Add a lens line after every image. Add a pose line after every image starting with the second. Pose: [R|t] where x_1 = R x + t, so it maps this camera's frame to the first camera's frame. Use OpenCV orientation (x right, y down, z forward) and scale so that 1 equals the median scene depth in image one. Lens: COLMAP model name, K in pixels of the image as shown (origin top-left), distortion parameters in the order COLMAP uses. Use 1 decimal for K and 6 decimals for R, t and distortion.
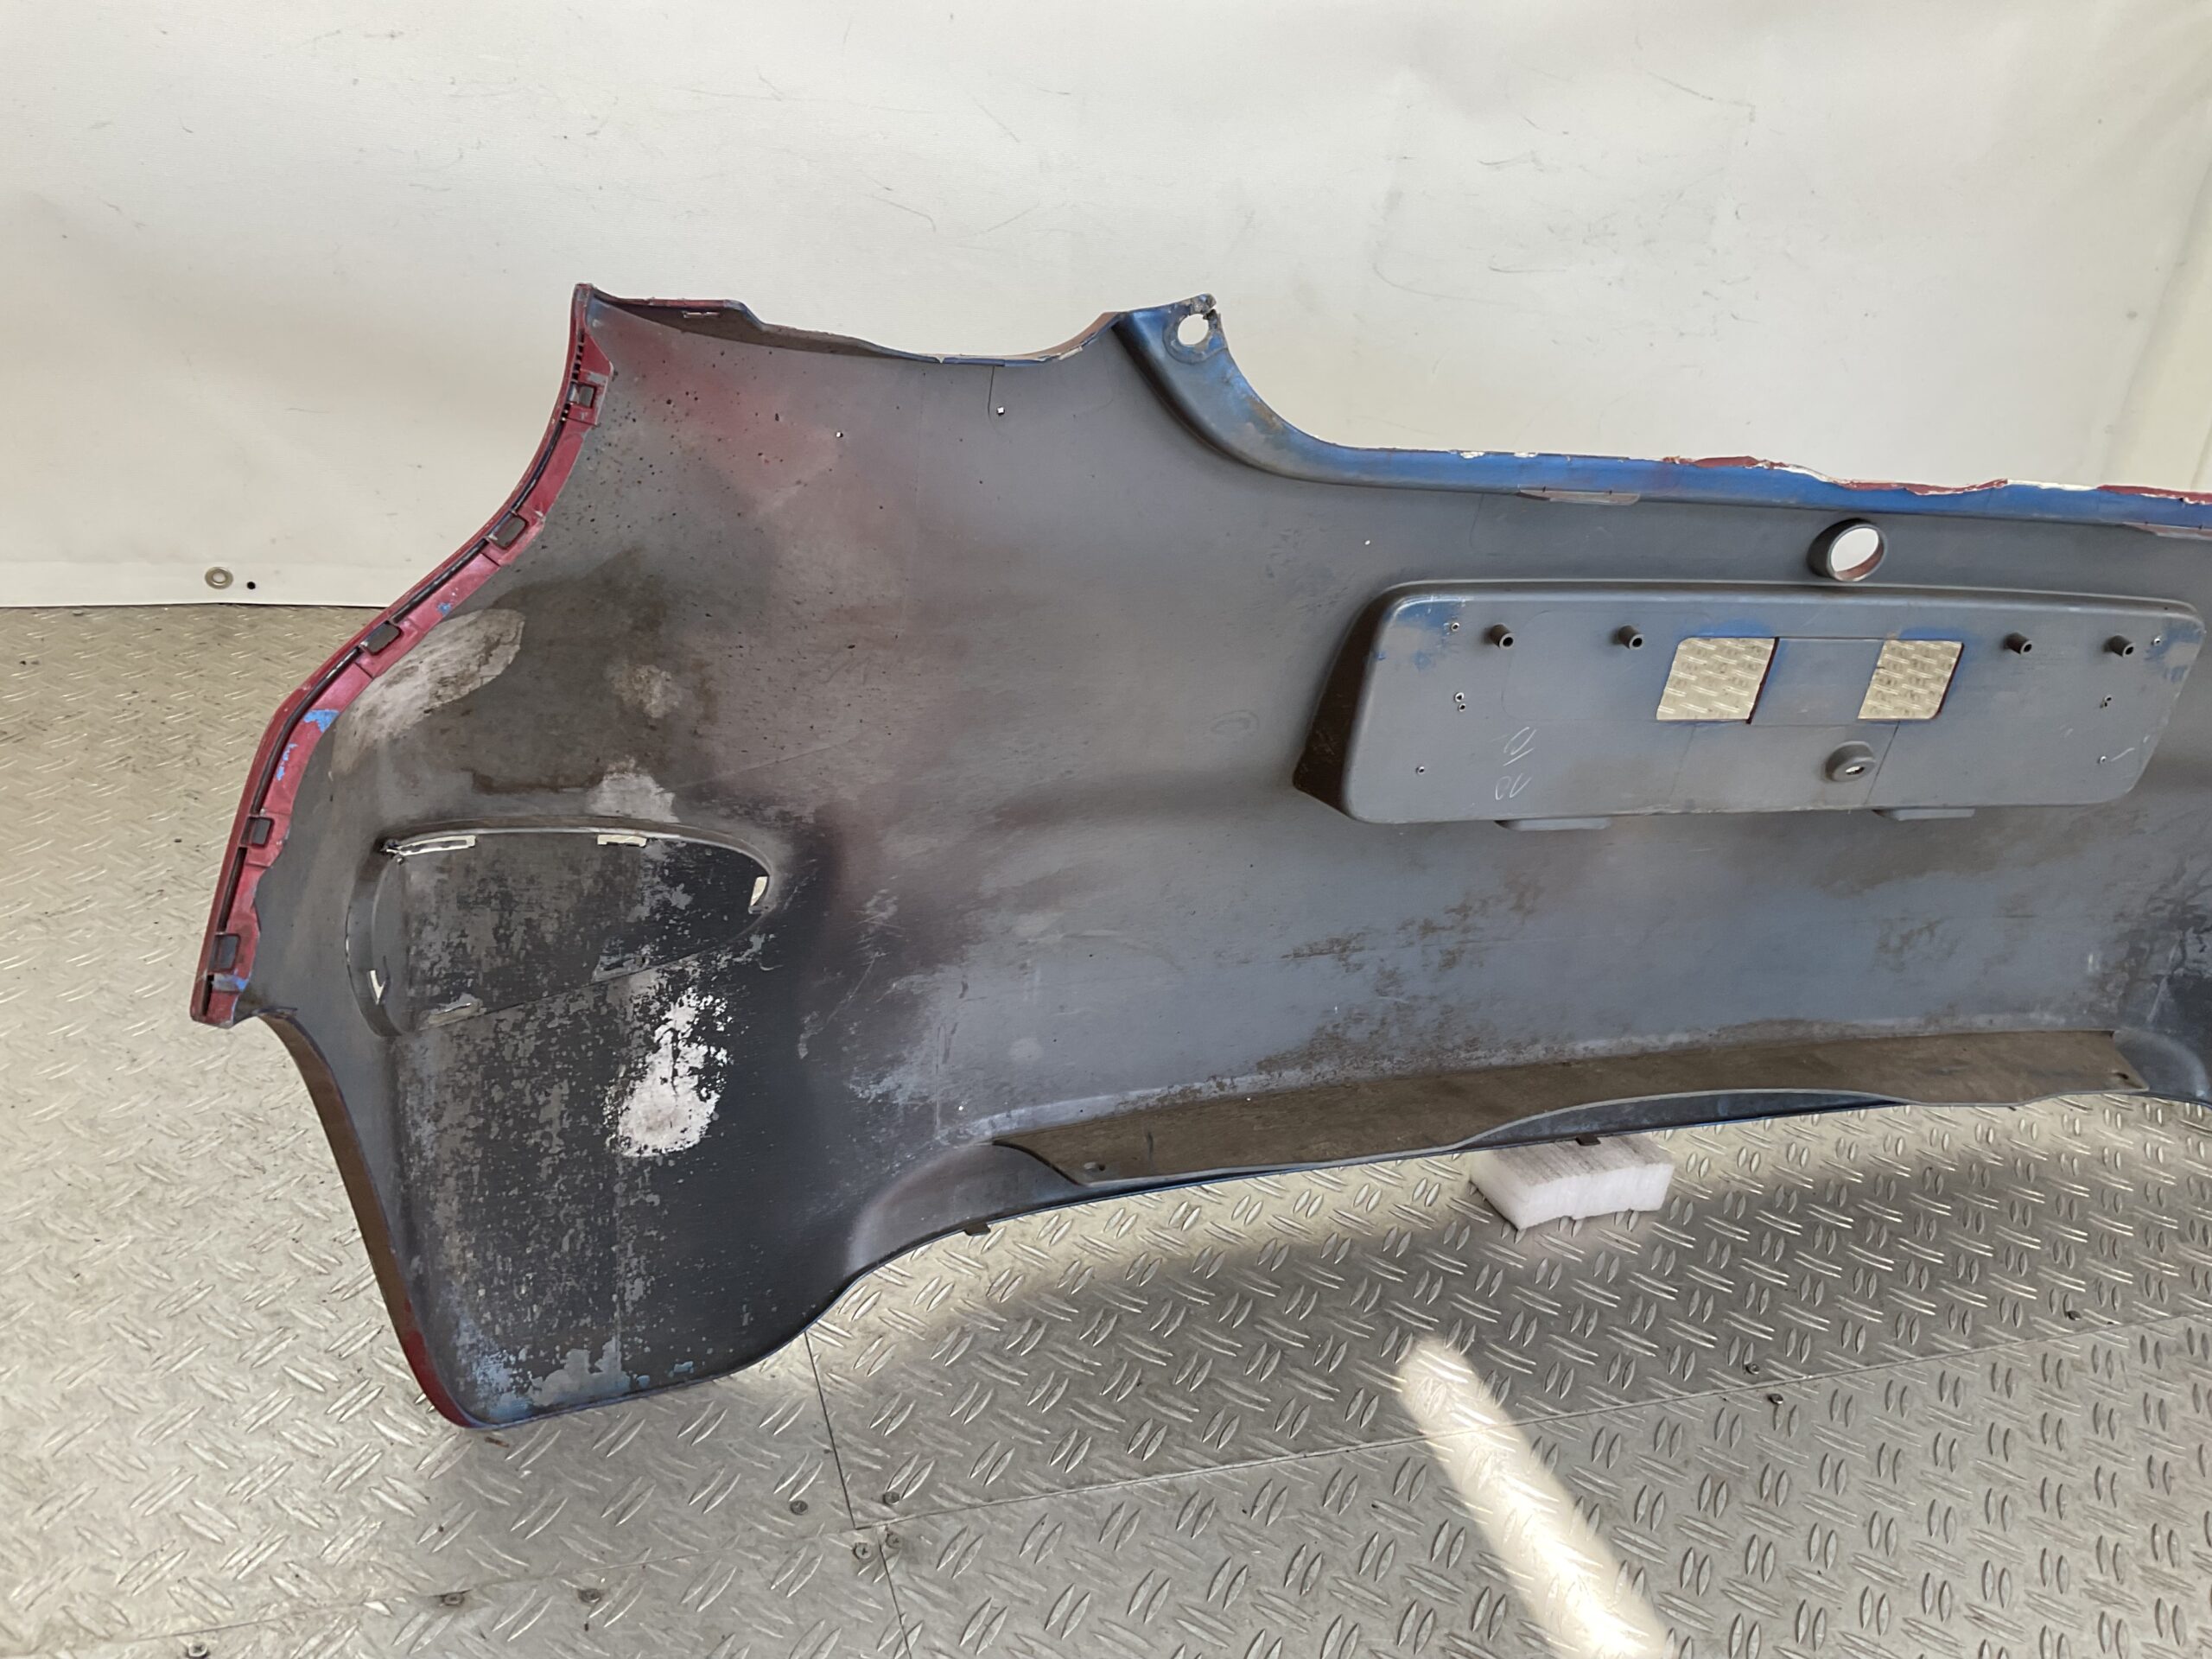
lens RADIAL K [[1825.6, 0, 1103.2], [0, 1825.6, 835.8], [0, 0, 1]] dist [0.109648, -0.213178]
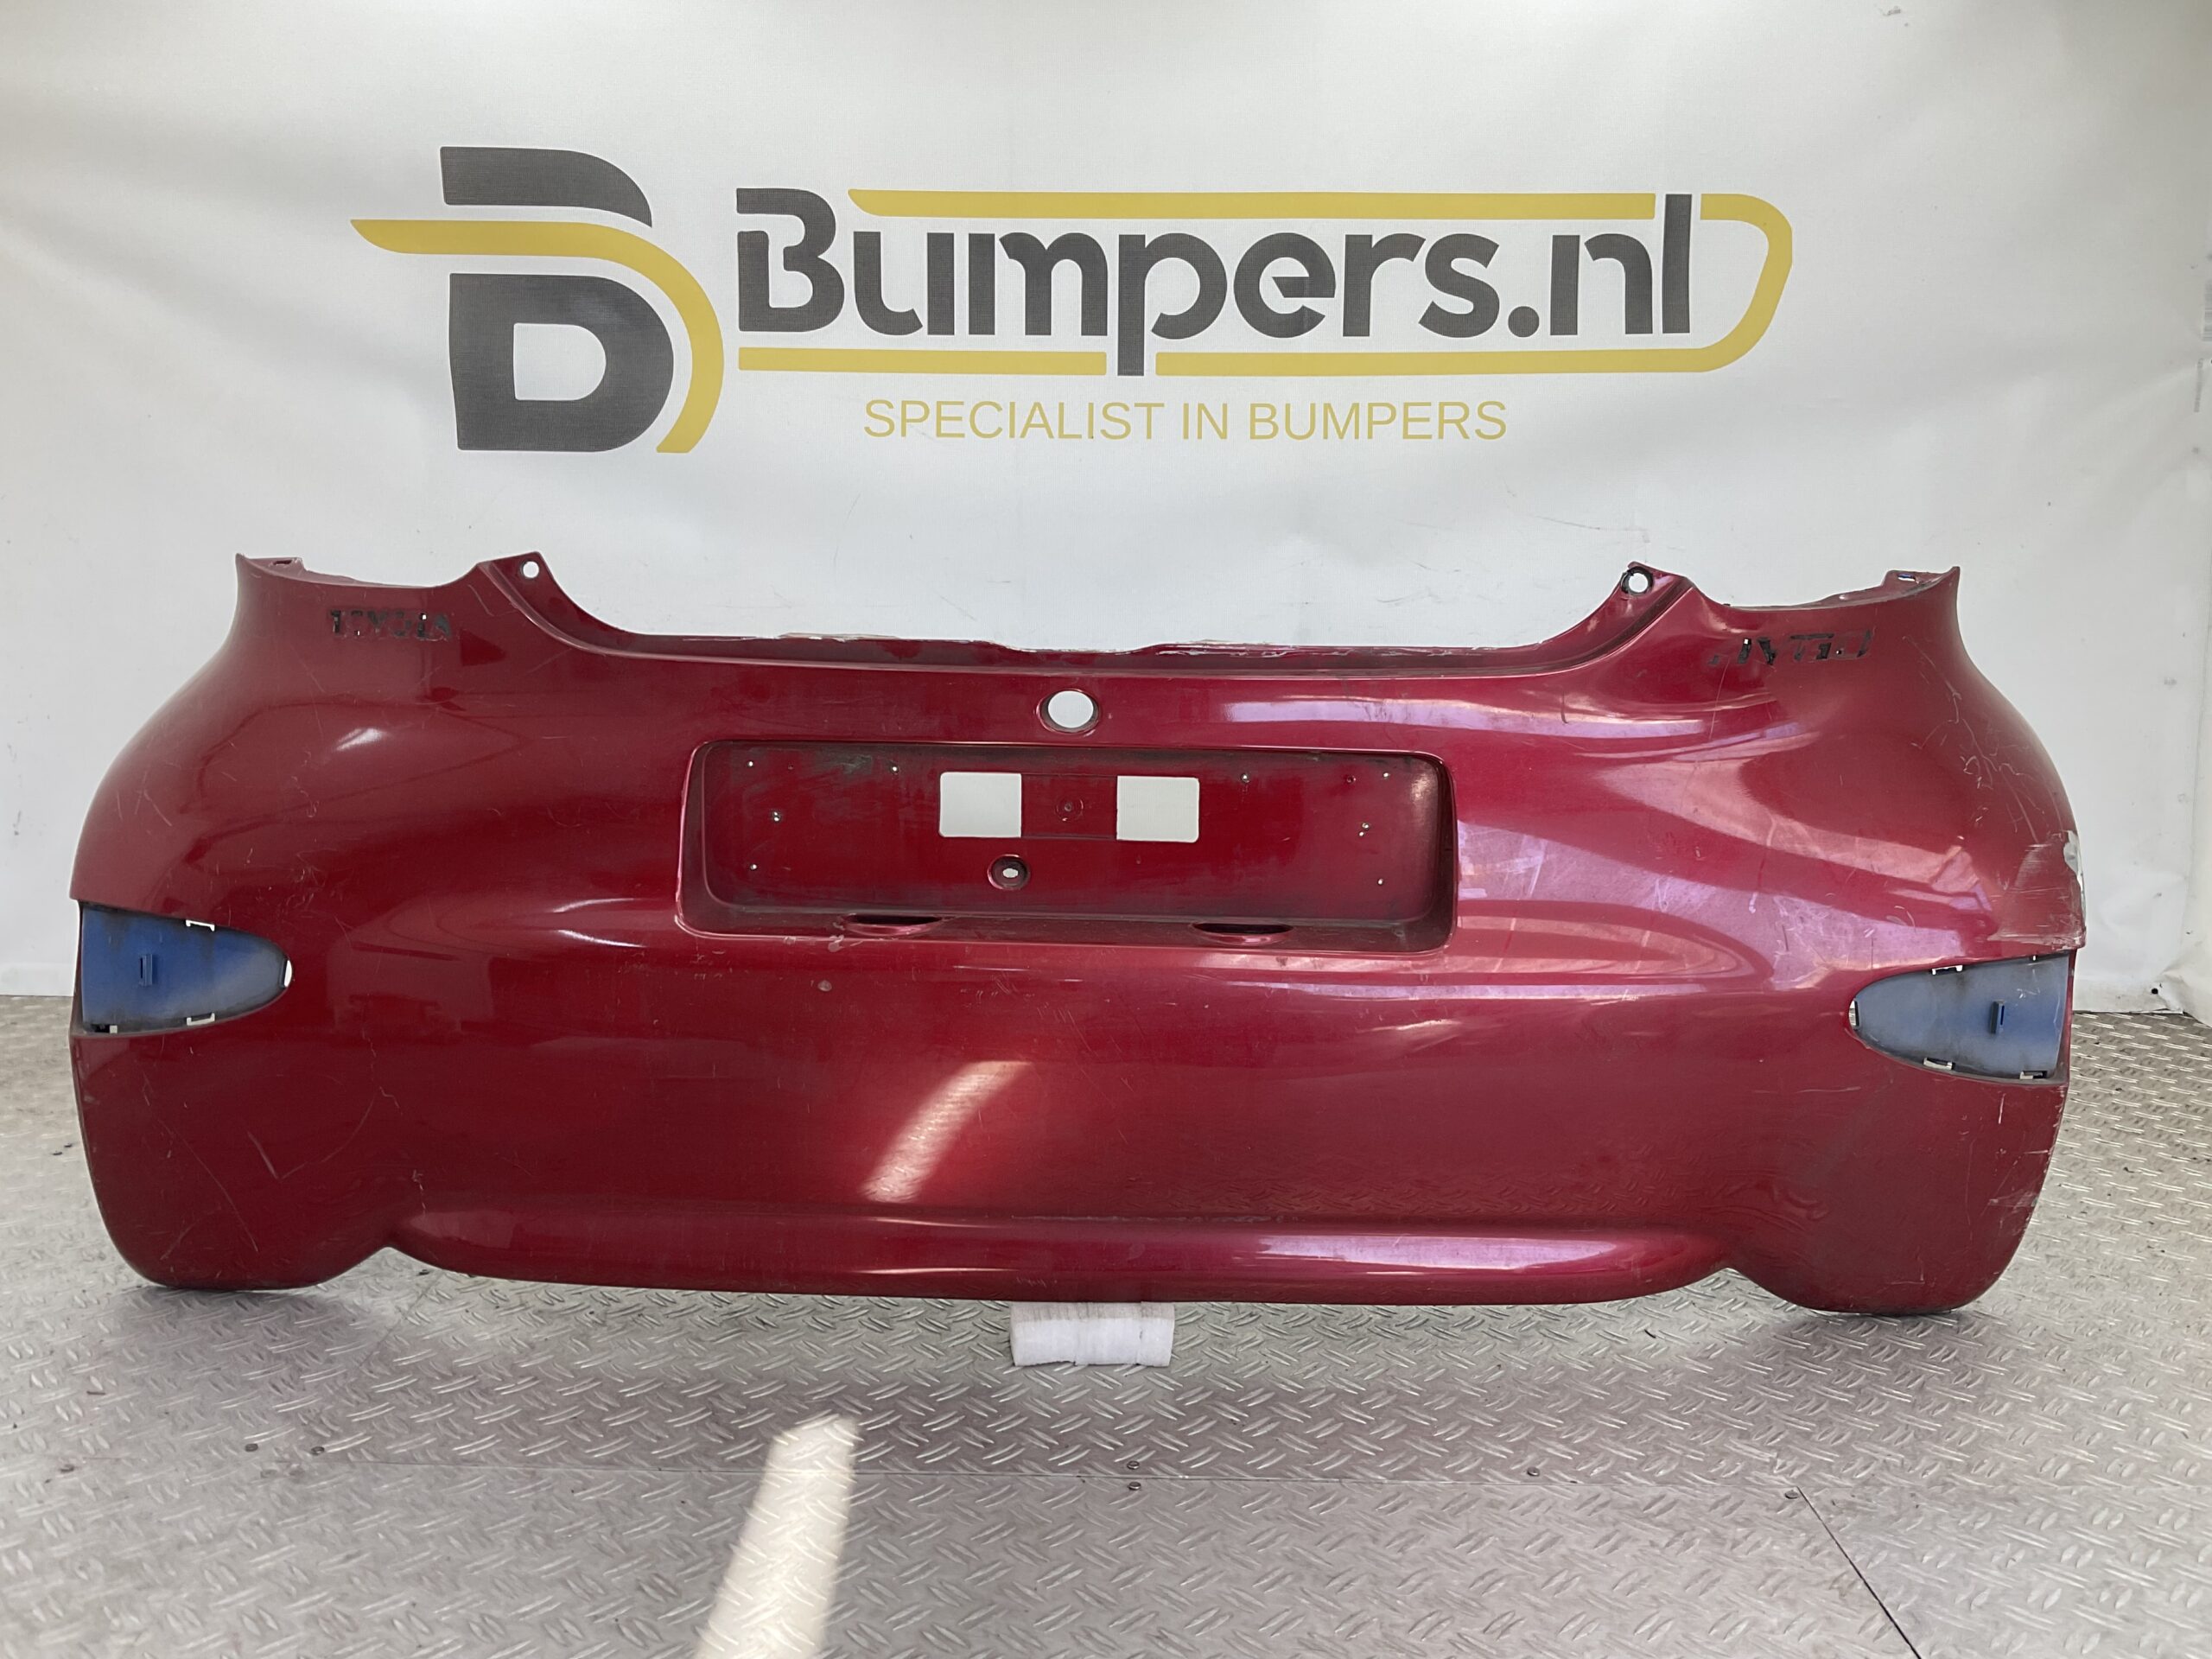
lens RADIAL K [[1825.6, 0, 1103.2], [0, 1825.6, 835.8], [0, 0, 1]] dist [0.109648, -0.213178]
pose [[0.937556, -0.080077, -0.338490, 0.753139], [-0.039614, 0.942226, -0.332626, 0.311007], [0.345570, 0.325265, 0.880218, -0.080790]]
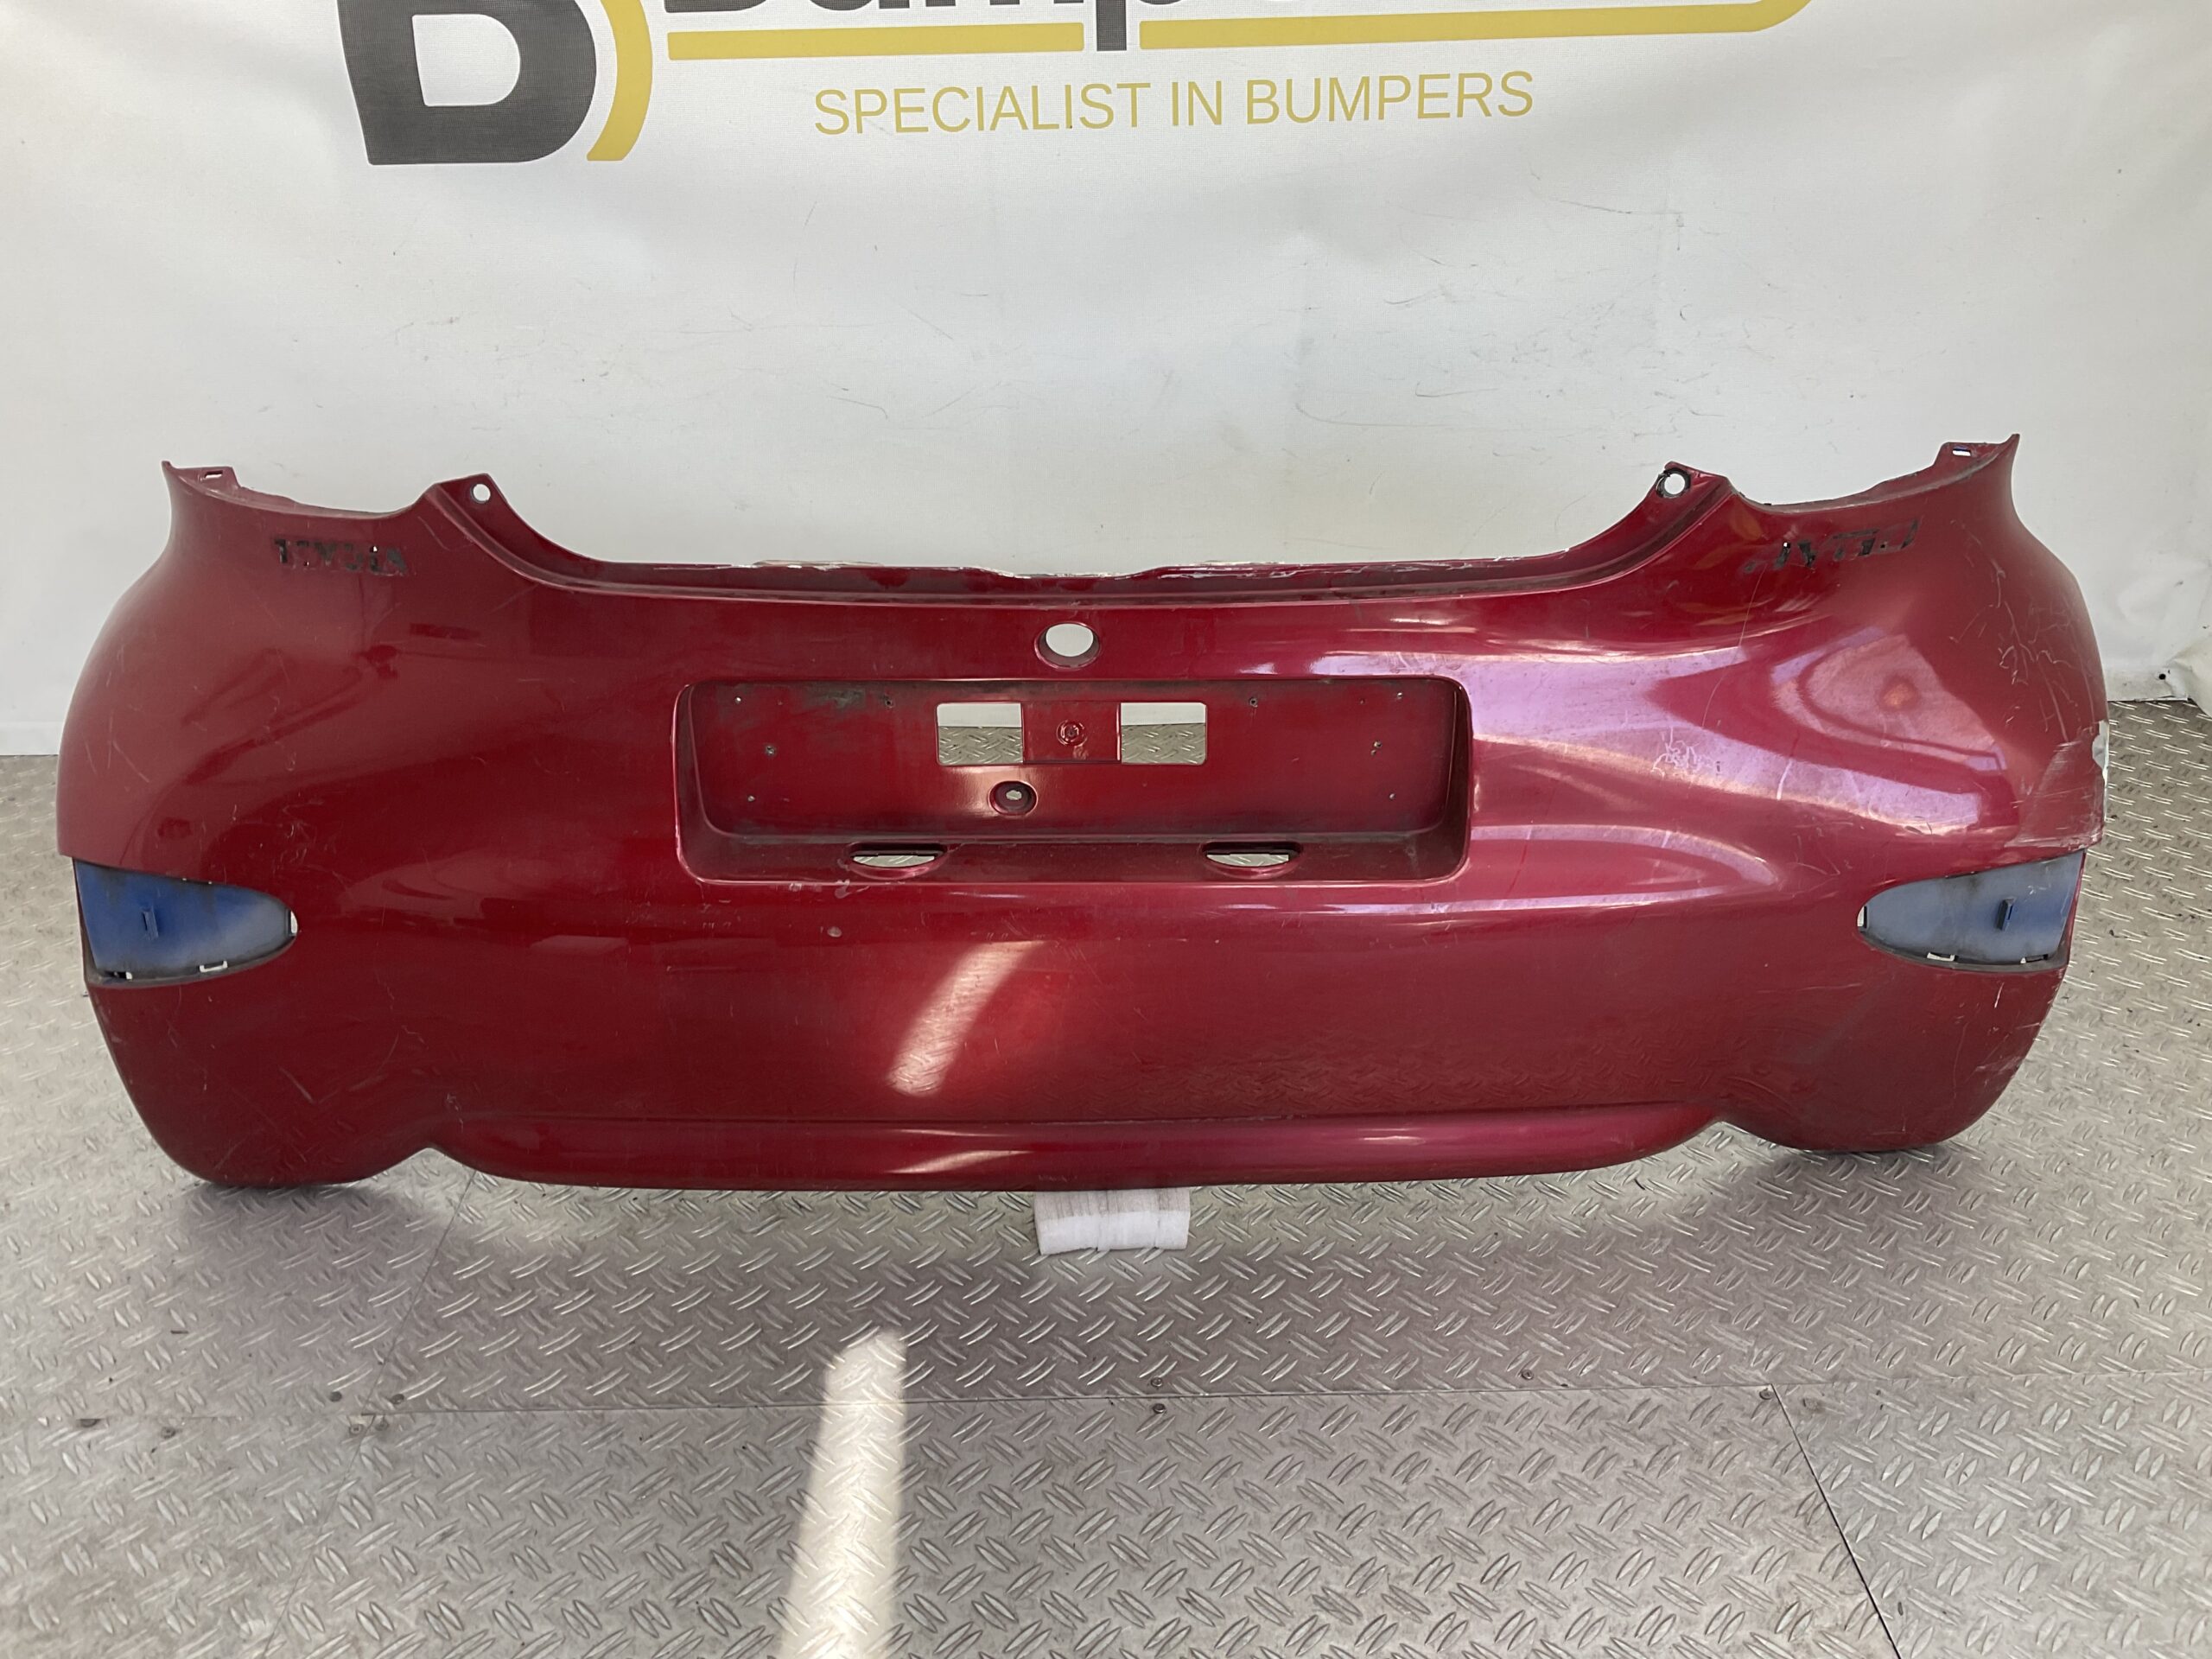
lens RADIAL K [[1827.7, 0, 1100.8], [0, 1827.7, 838.1], [0, 0, 1]] dist [0.121756, -0.272875]
pose [[0.937888, -0.007044, -0.346866, 0.747466], [-0.005948, 0.999320, -0.036376, -0.013571], [0.346886, 0.036179, 0.937209, -0.121576]]
